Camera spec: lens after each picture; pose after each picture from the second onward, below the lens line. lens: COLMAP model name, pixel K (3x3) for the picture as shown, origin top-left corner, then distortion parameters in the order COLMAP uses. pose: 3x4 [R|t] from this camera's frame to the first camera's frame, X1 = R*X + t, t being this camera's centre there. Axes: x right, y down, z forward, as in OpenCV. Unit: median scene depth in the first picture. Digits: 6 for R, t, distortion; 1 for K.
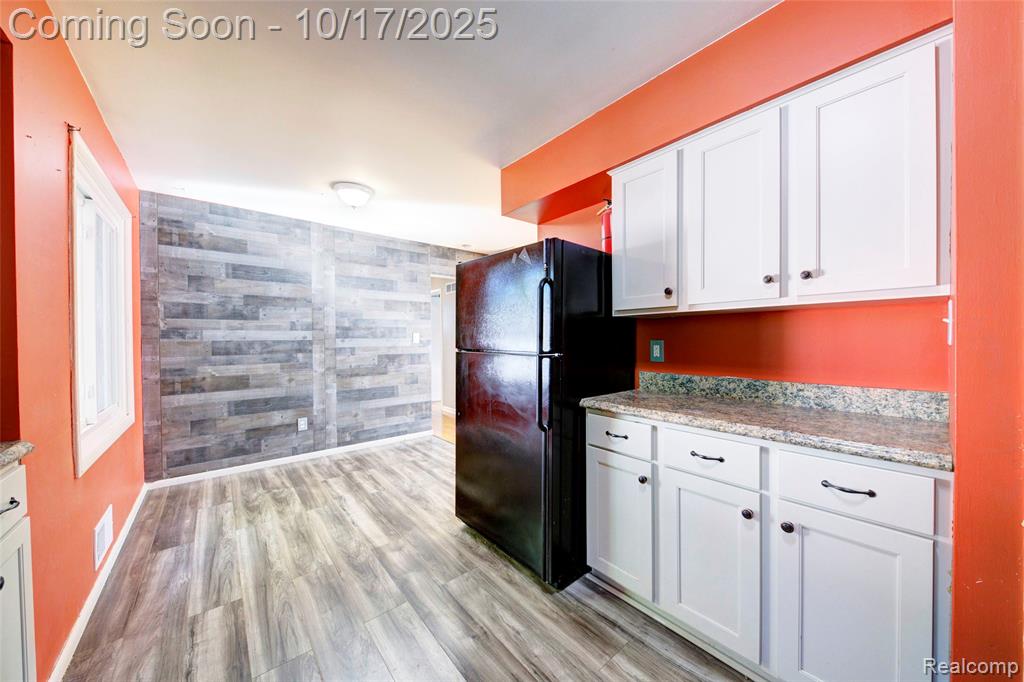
lens RADIAL K [[352.1, 0, 510.1], [0, 352.1, 335.9], [0, 0, 1]] dist [0.006560, -0.005319]
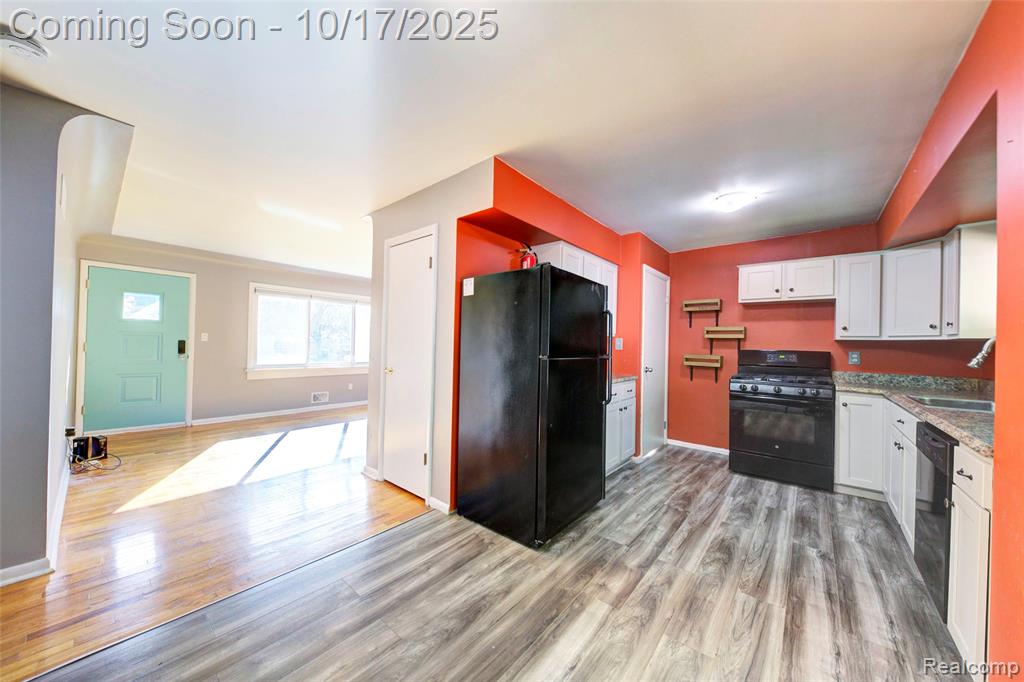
lens RADIAL K [[352.1, 0, 509.3], [0, 352.1, 342.5], [0, 0, 1]] dist [0.006560, -0.005319]
pose [[-0.174607, 0.006470, 0.984617, -0.706178], [-0.028176, 0.999536, -0.011564, 0.007229], [-0.984235, -0.029762, -0.174344, 0.864224]]
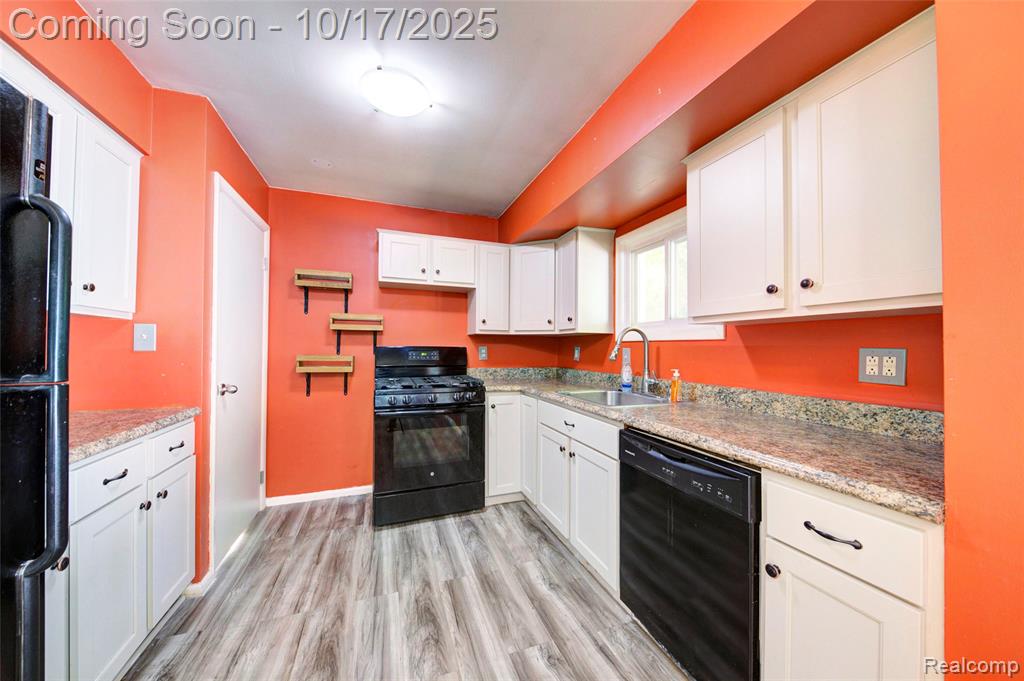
lens RADIAL K [[352.1, 0, 512.3], [0, 352.1, 342.2], [0, 0, 1]] dist [0.006560, -0.005319]
pose [[-0.943839, 0.004470, 0.330375, -0.275695], [-0.004185, 0.999667, -0.025482, 0.006218], [-0.330379, -0.025434, -0.943506, 0.603358]]
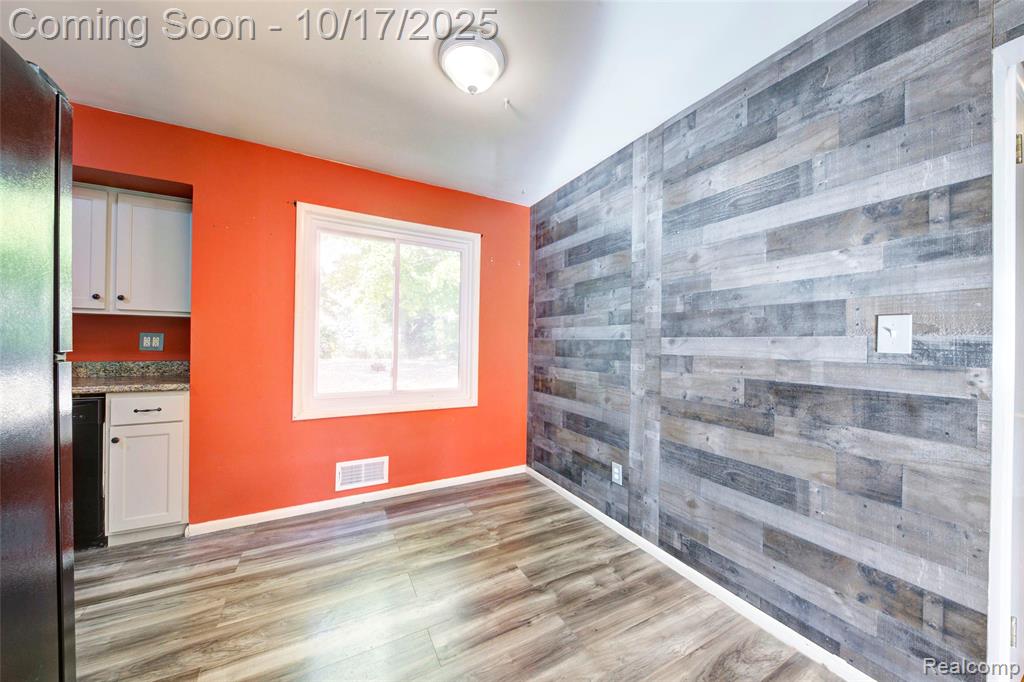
lens RADIAL K [[352.1, 0, 517.3], [0, 352.1, 341.5], [0, 0, 1]] dist [0.006560, -0.005319]
pose [[-0.191468, 0.003584, -0.981492, 0.066831], [-0.003021, 0.999986, 0.004241, 0.014256], [0.981494, 0.003777, -0.191454, 1.027329]]
